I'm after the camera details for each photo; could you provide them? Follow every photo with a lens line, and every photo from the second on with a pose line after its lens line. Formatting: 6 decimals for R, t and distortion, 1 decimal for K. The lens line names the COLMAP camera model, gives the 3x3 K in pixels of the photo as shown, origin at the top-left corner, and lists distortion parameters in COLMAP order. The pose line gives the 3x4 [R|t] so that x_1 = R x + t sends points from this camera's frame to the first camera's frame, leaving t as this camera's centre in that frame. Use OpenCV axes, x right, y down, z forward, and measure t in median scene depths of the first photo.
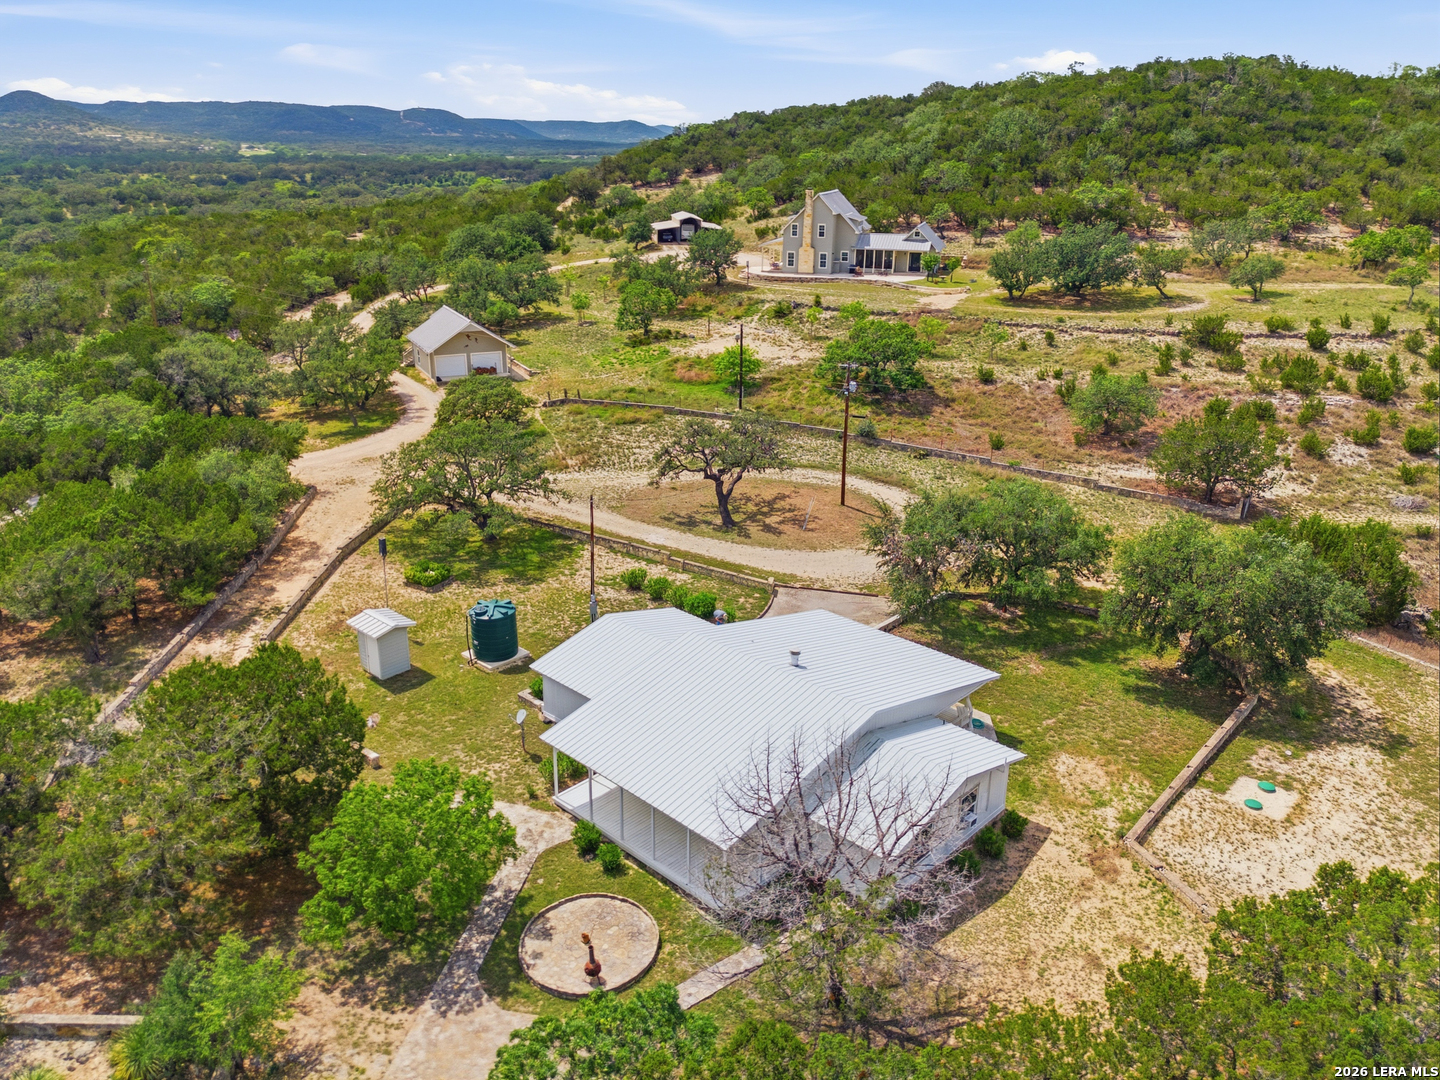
lens RADIAL K [[1055.4, 0, 713.3], [0, 1055.4, 537.5], [0, 0, 1]] dist [0.076710, -0.068222]
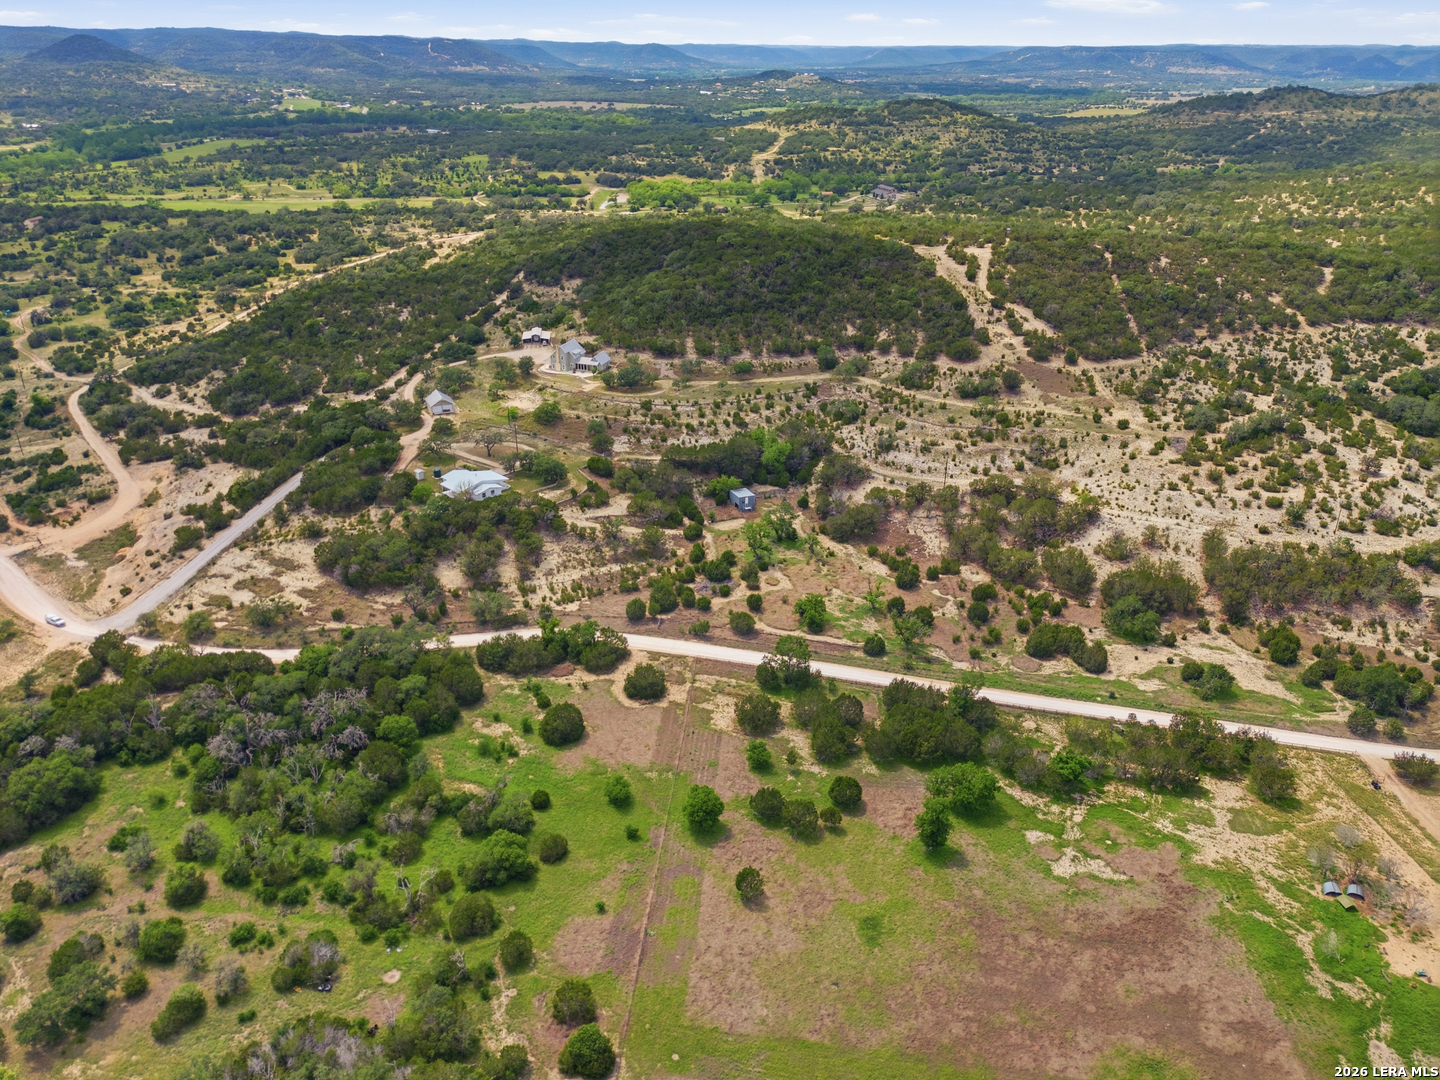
lens RADIAL K [[1055.4, 0, 713.3], [0, 1055.4, 537.5], [0, 0, 1]] dist [0.076710, -0.068222]
pose [[0.999533, 0.014576, -0.026870, 0.888824], [-0.012566, 0.997216, 0.073503, -0.006492], [0.027867, -0.073131, 0.996933, -2.910786]]
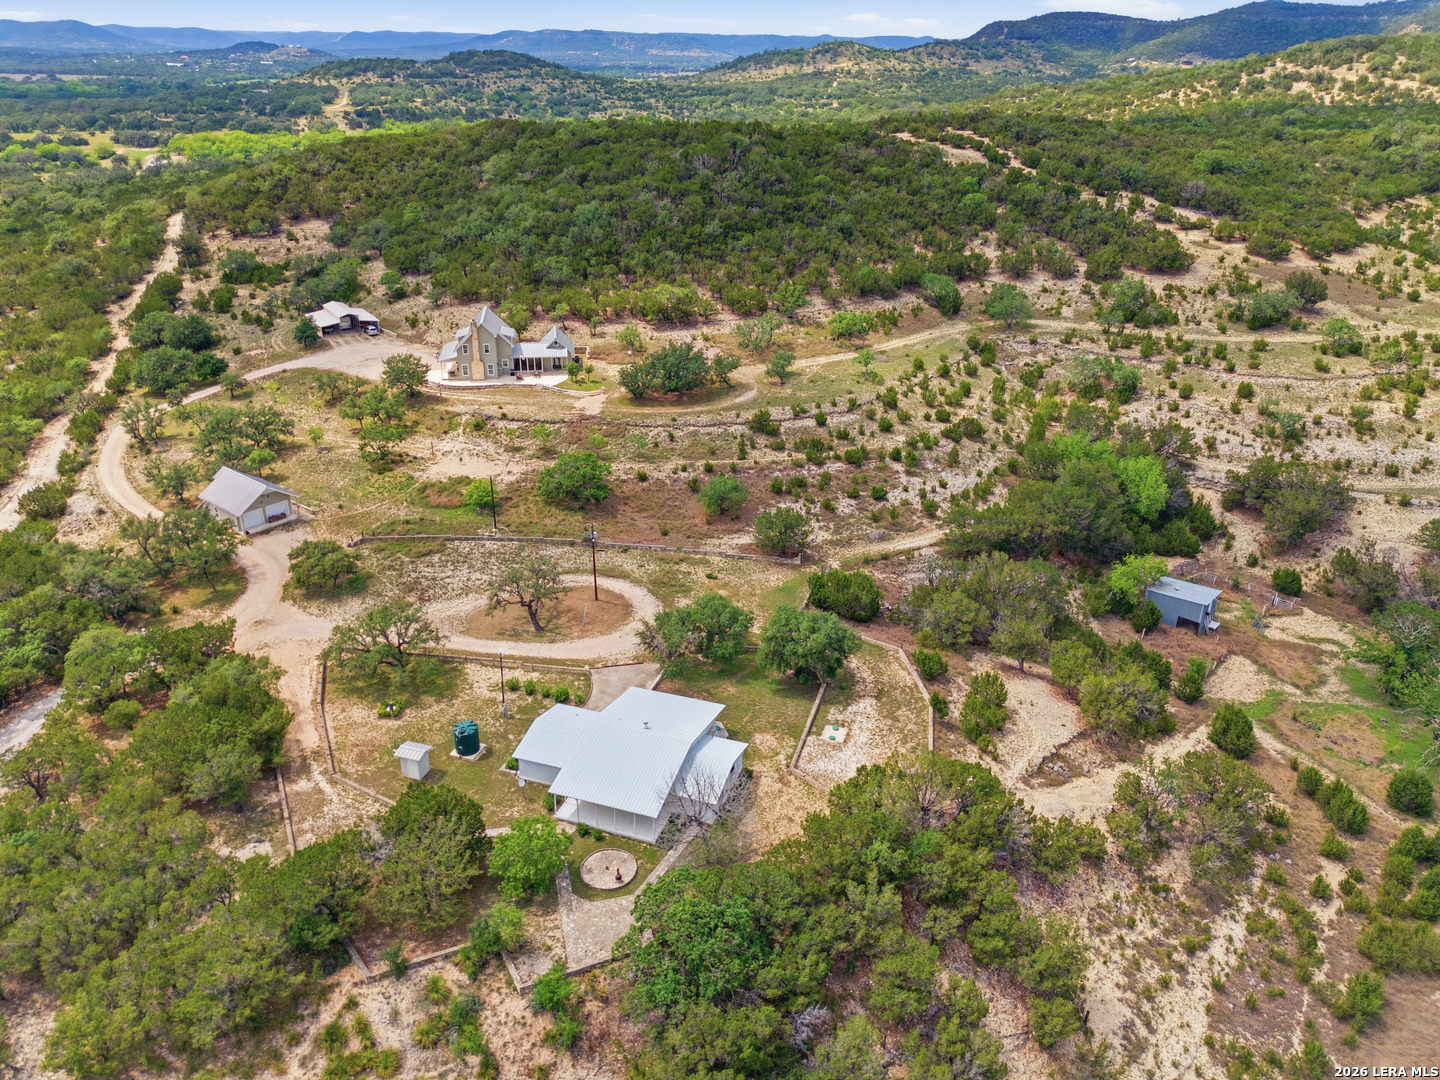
lens RADIAL K [[1055.4, 0, 713.3], [0, 1055.4, 537.5], [0, 0, 1]] dist [0.076710, -0.068222]
pose [[0.911155, -0.173466, 0.373773, -0.254603], [0.143934, 0.983919, 0.105762, -0.223383], [-0.386109, -0.042567, 0.921471, -0.494213]]
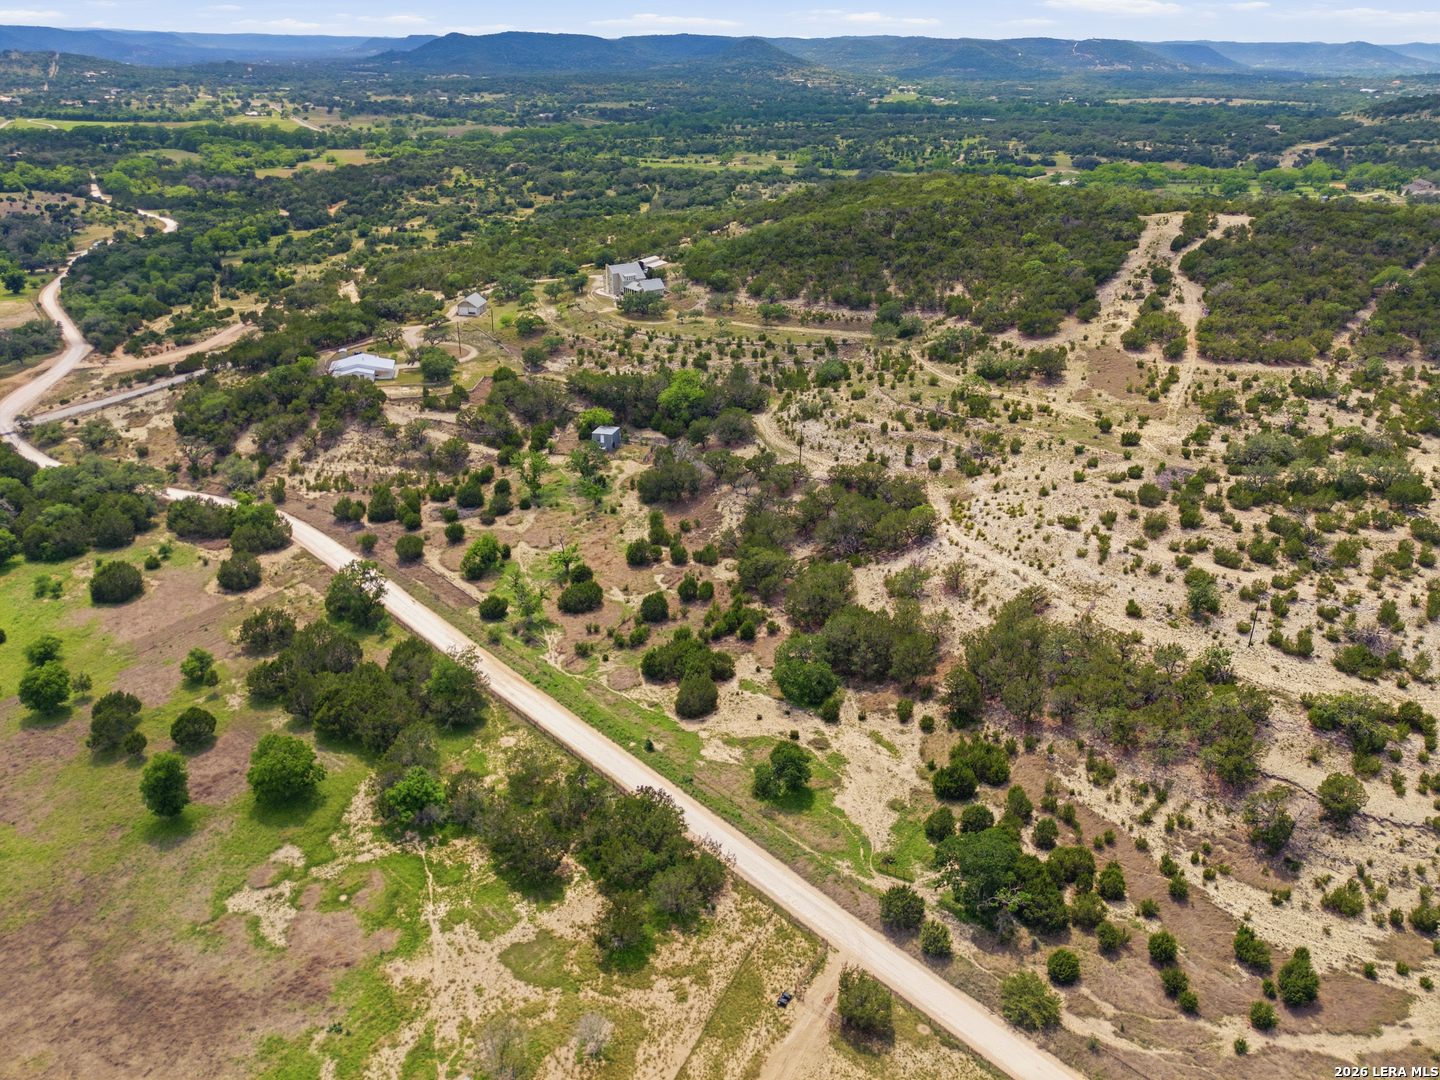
lens RADIAL K [[1055.4, 0, 713.3], [0, 1055.4, 537.5], [0, 0, 1]] dist [0.076710, -0.068222]
pose [[0.825292, 0.235907, -0.513069, 2.757916], [-0.201083, 0.971775, 0.123367, -0.032809], [0.527691, 0.001356, 0.849435, -1.773706]]
